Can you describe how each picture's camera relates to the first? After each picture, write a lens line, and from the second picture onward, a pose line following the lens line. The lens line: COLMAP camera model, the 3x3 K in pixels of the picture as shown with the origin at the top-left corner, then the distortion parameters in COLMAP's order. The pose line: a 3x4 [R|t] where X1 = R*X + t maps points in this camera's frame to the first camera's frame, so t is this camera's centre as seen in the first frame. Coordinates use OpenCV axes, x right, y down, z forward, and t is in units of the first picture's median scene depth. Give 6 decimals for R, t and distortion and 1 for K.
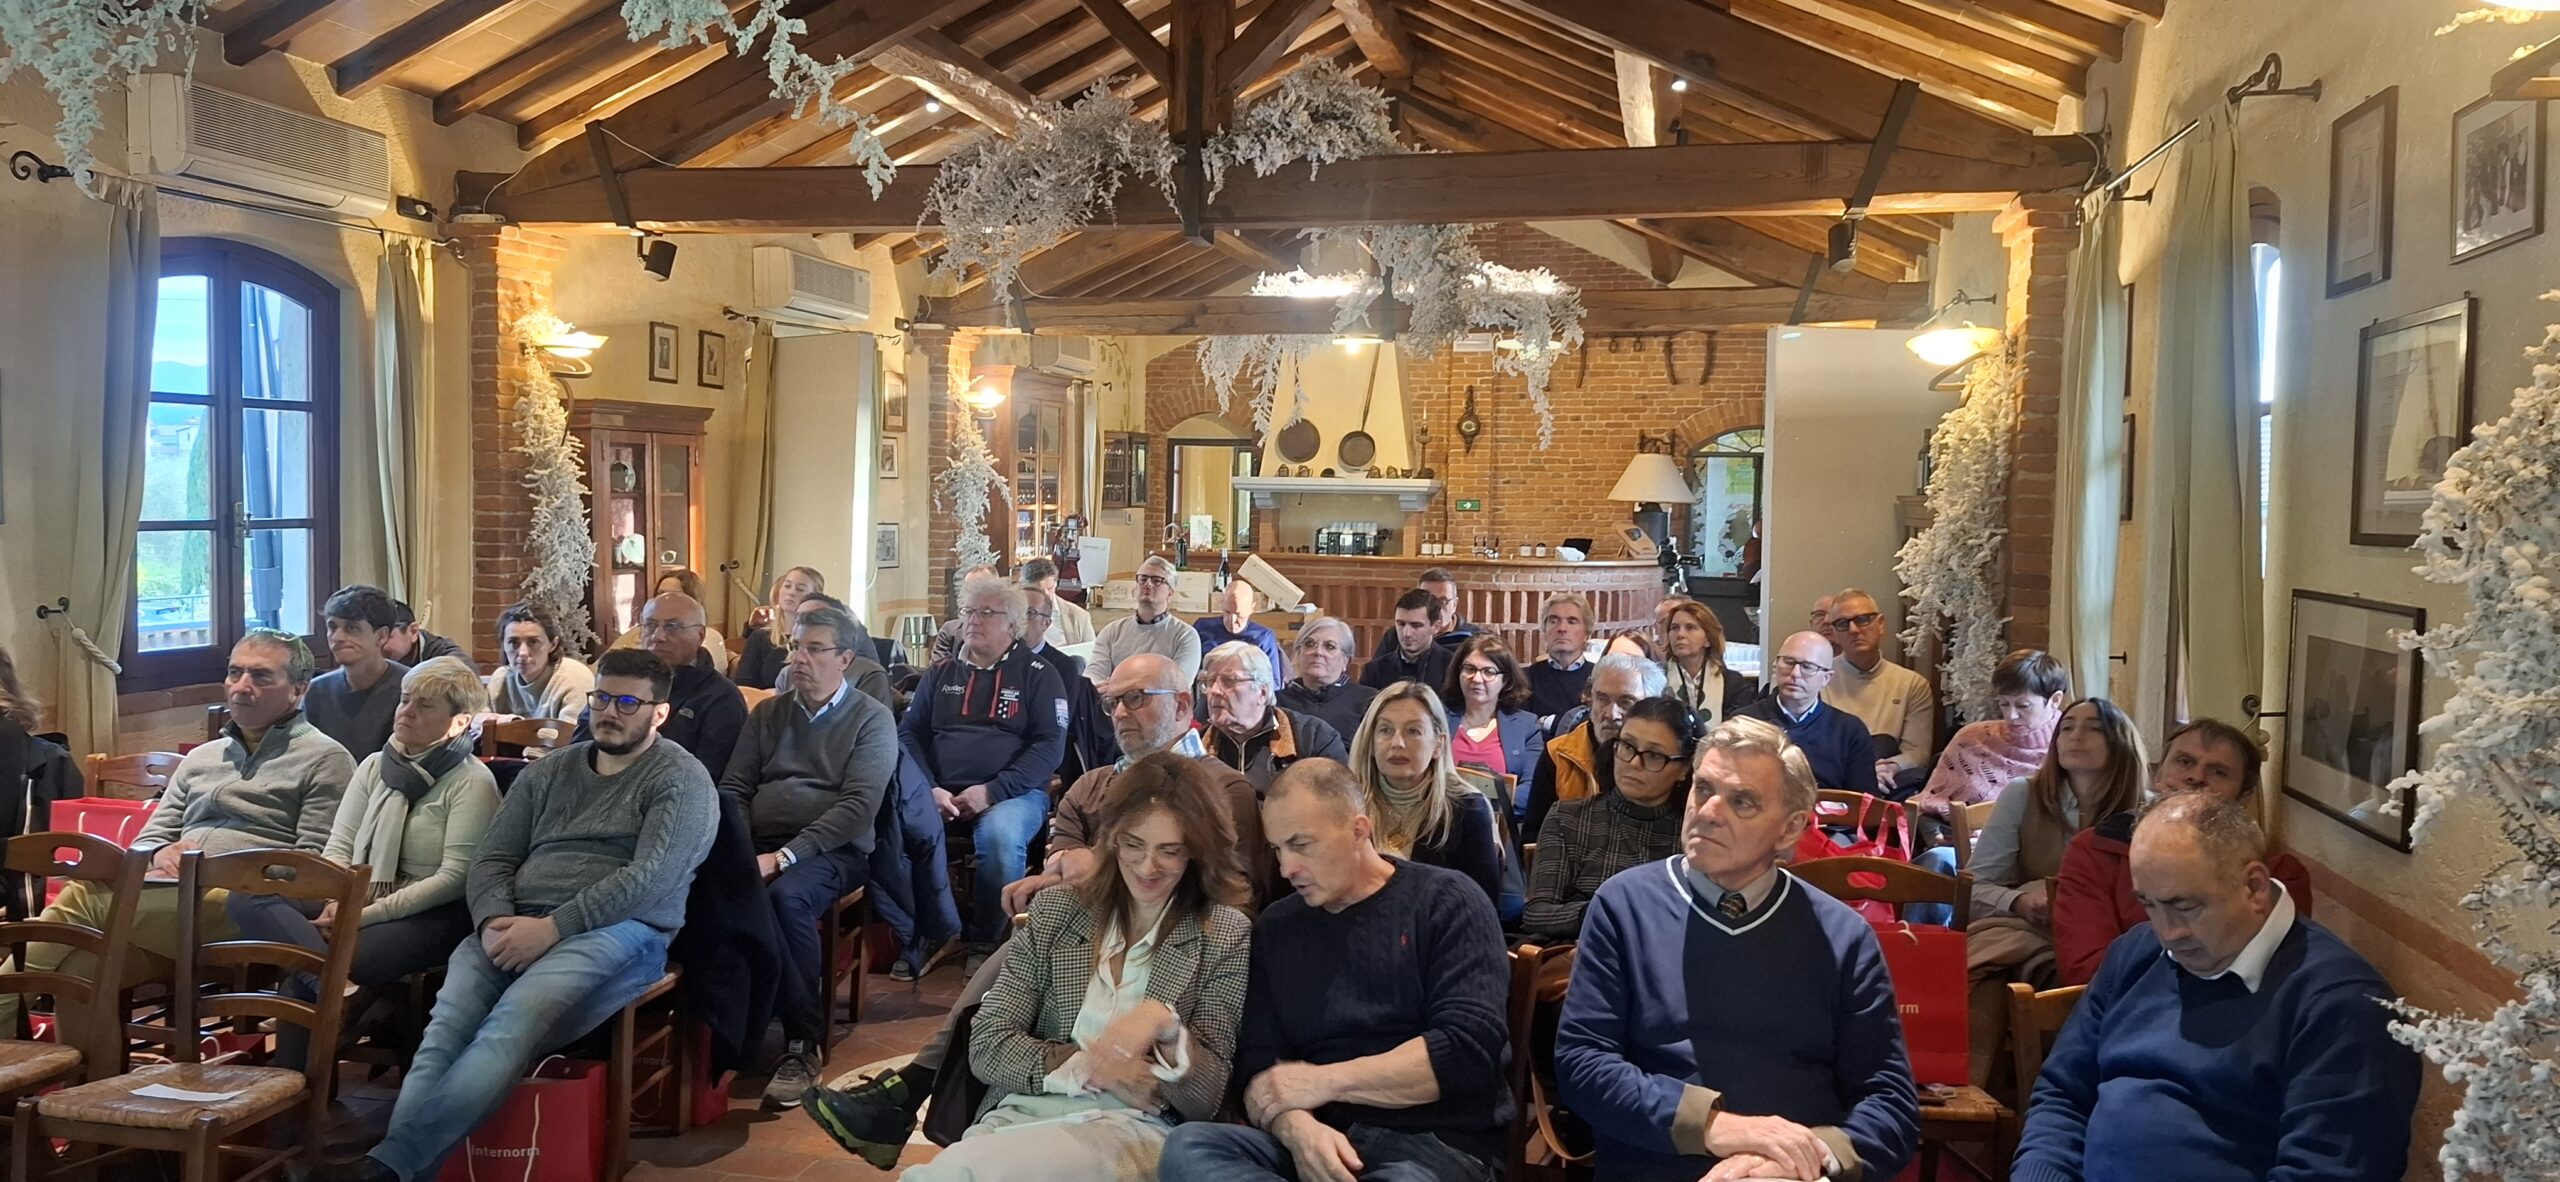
lens RADIAL K [[1820.3, 0, 1280.0], [0, 1820.3, 591.0], [0, 0, 1]] dist [0.174431, -0.177480]
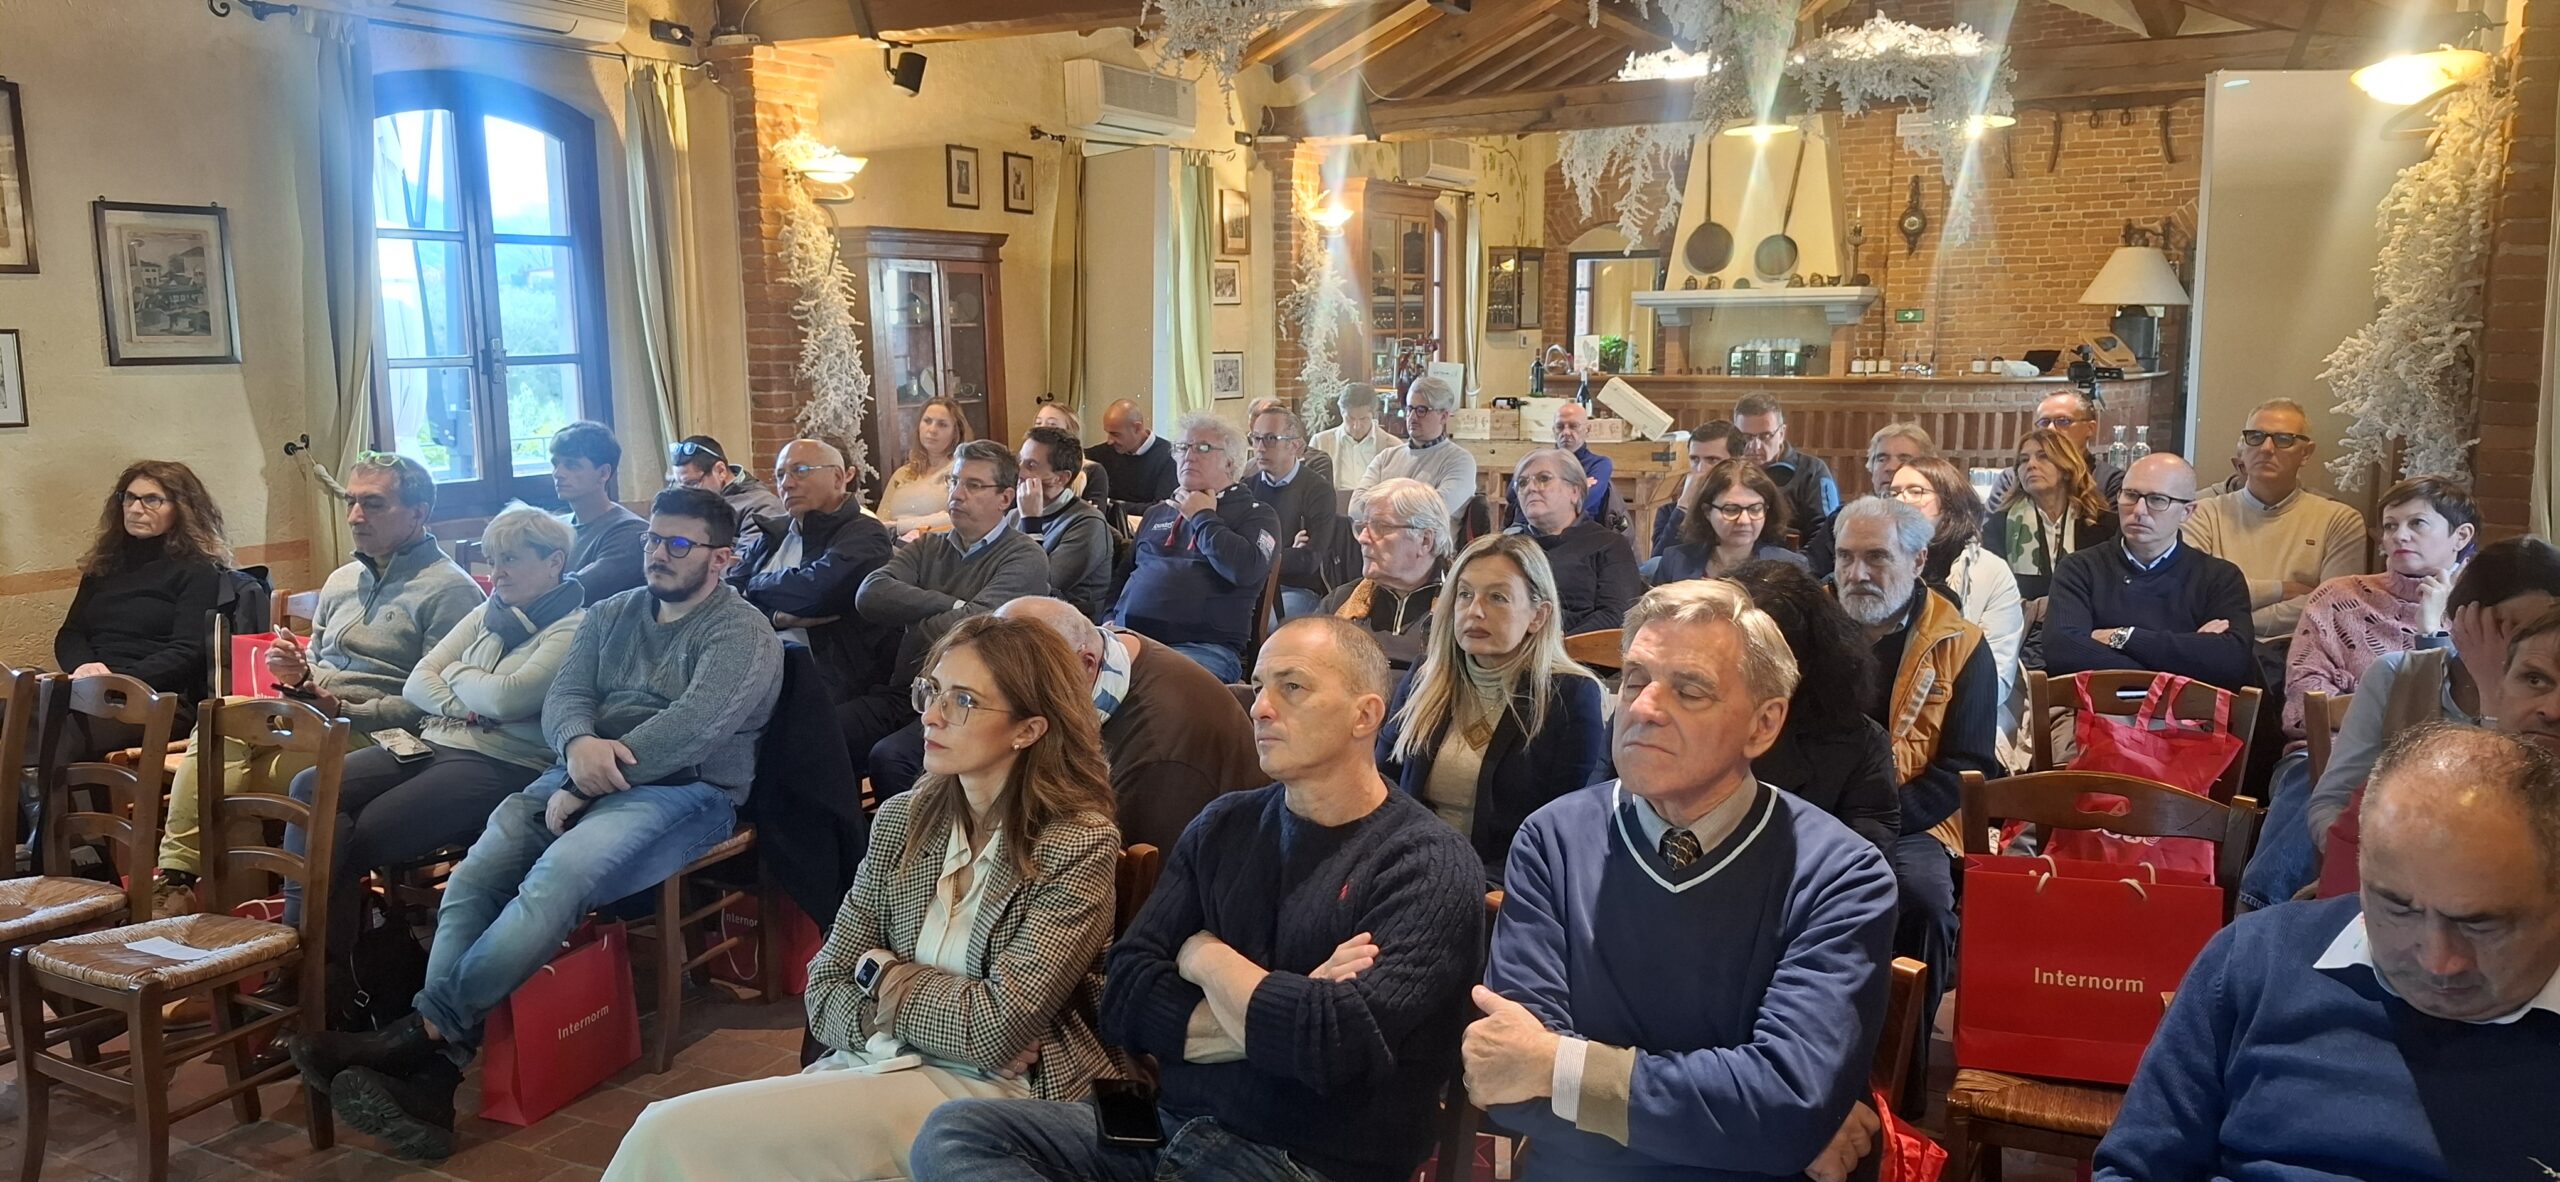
lens RADIAL K [[1841.3, 0, 1275.5], [0, 1841.3, 581.1], [0, 0, 1]] dist [0.167803, -0.274767]
pose [[0.966827, 0.011736, -0.255161, 0.070184], [0.010409, 0.996304, 0.085267, 0.000579], [0.255219, -0.085094, 0.963131, 0.080576]]
